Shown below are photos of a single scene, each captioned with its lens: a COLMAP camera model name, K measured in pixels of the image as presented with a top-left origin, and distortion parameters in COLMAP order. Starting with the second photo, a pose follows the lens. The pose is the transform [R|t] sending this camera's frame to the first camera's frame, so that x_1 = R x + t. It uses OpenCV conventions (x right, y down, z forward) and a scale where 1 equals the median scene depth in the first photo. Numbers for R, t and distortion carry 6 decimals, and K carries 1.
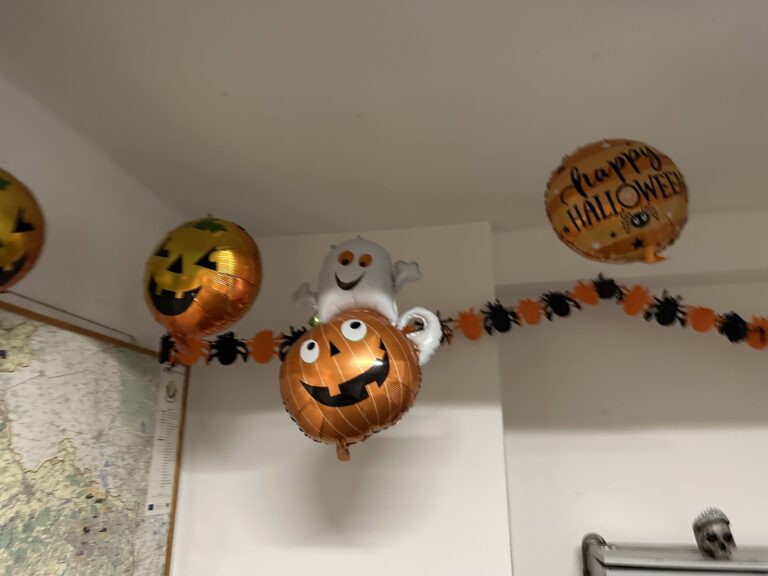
lens RADIAL K [[532.6, 0, 387.1], [0, 532.6, 284.1], [0, 0, 1]] dist [0.086381, -0.094438]
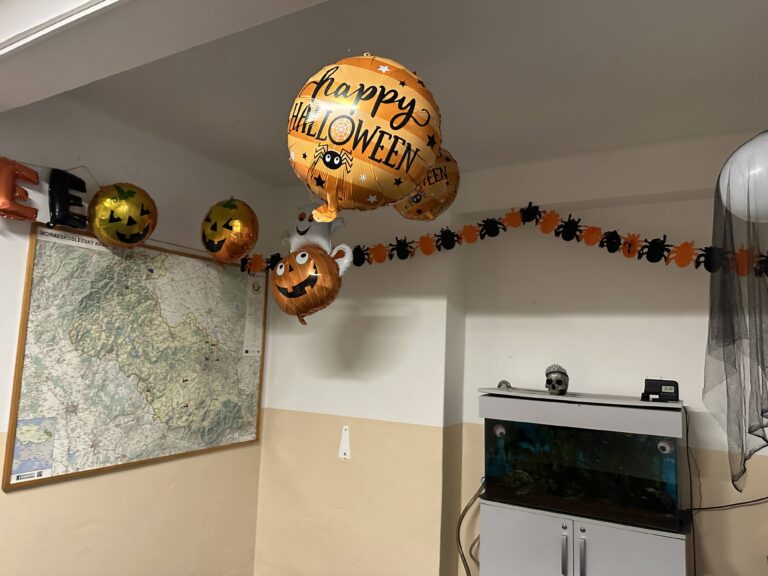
lens RADIAL K [[532.6, 0, 387.1], [0, 532.6, 284.1], [0, 0, 1]] dist [0.086381, -0.094438]
pose [[0.950734, 0.001117, -0.310007, 0.646290], [0.060365, 0.980185, 0.188660, -0.127536], [0.304075, -0.198079, 0.931828, -0.532016]]
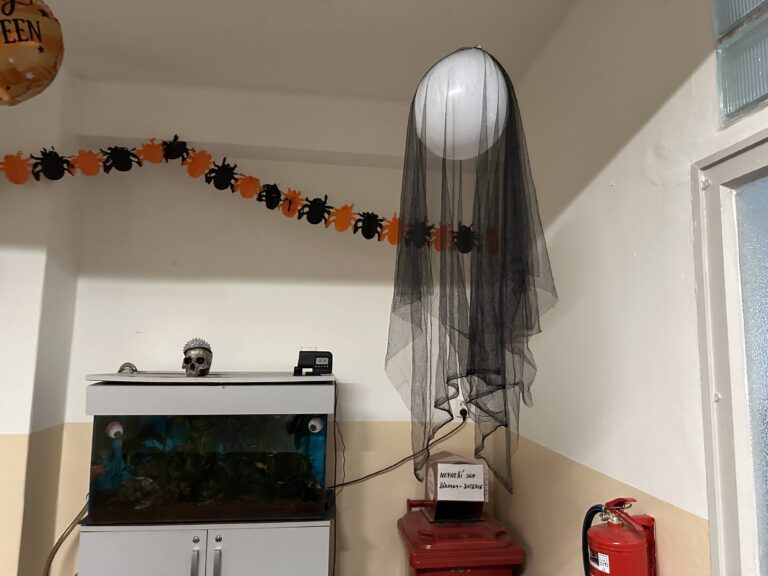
lens RADIAL K [[537.6, 0, 386.3], [0, 537.6, 279.1], [0, 0, 1]] dist [0.001696, -0.003266]
pose [[0.945883, 0.054053, 0.319974, 0.635789], [-0.121296, 0.973450, 0.194121, -0.000730], [-0.300986, -0.222427, 0.927326, -0.224479]]
